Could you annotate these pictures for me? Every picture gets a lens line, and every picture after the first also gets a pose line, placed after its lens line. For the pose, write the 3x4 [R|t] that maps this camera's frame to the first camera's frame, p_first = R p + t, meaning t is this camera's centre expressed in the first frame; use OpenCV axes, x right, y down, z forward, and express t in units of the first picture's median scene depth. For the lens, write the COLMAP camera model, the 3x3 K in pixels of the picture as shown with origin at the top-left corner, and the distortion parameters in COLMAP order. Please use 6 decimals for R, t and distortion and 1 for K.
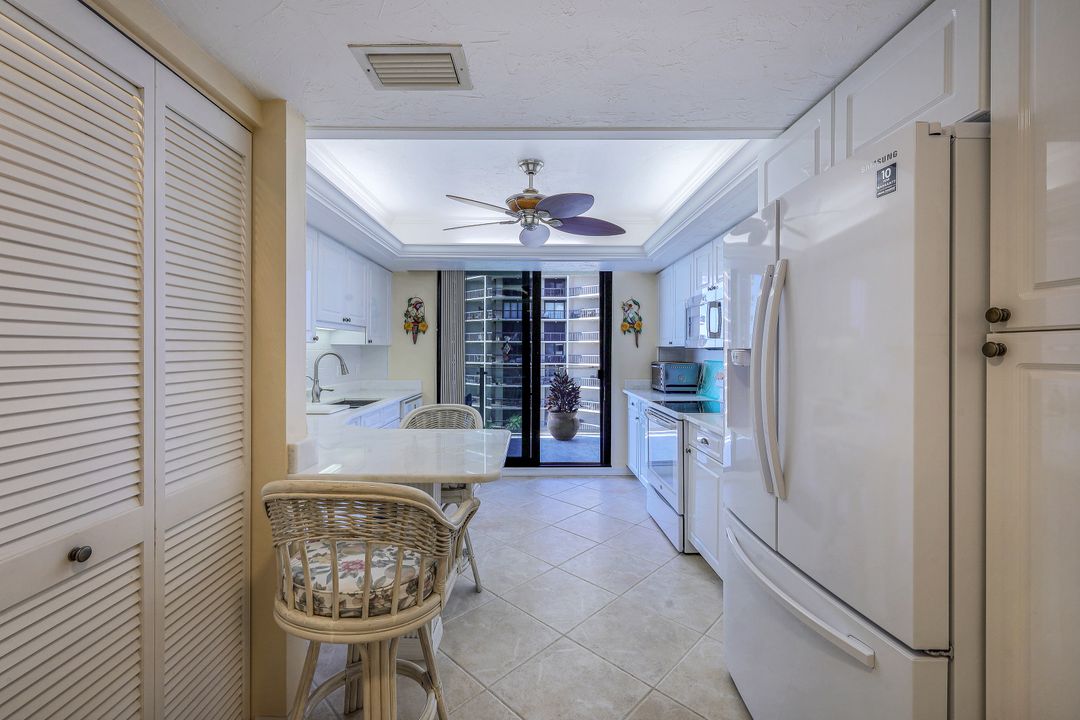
lens RADIAL K [[438.5, 0, 538.7], [0, 438.5, 352.5], [0, 0, 1]] dist [-0.001159, 0.000012]
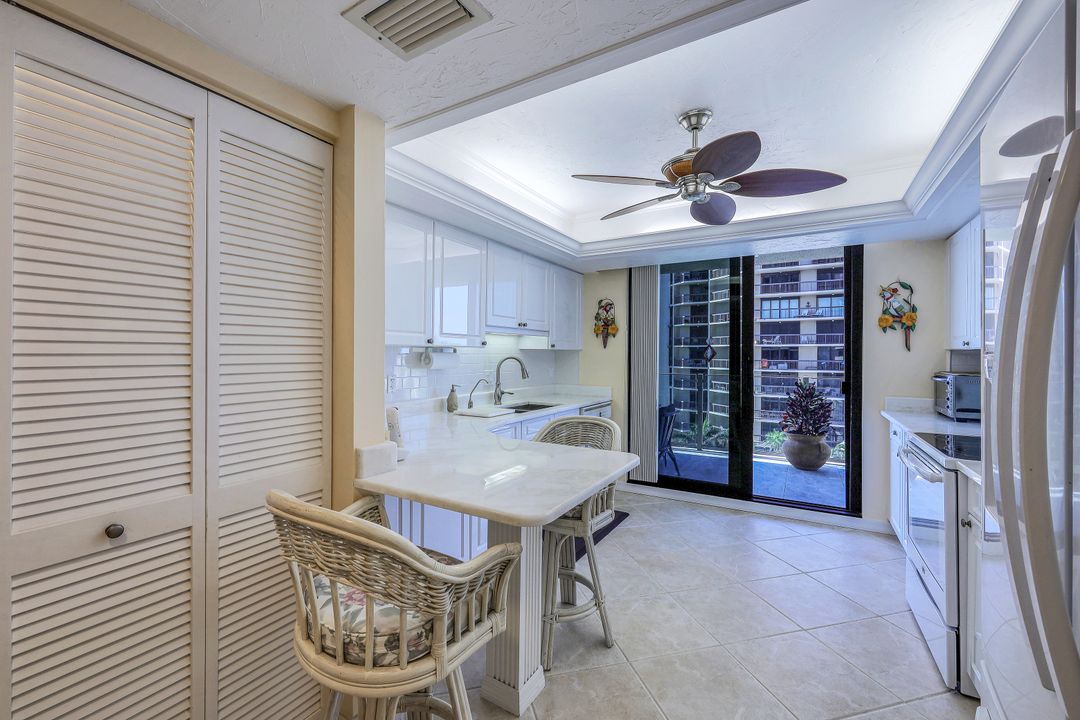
lens RADIAL K [[442.7, 0, 542.6], [0, 442.7, 354.8], [0, 0, 1]] dist [-0.000602, 0.000143]
pose [[0.853207, 0.000426, -0.521571, 0.126865], [-0.003446, 0.999982, -0.004820, -0.000059], [0.521560, 0.005910, 0.853194, 0.144503]]
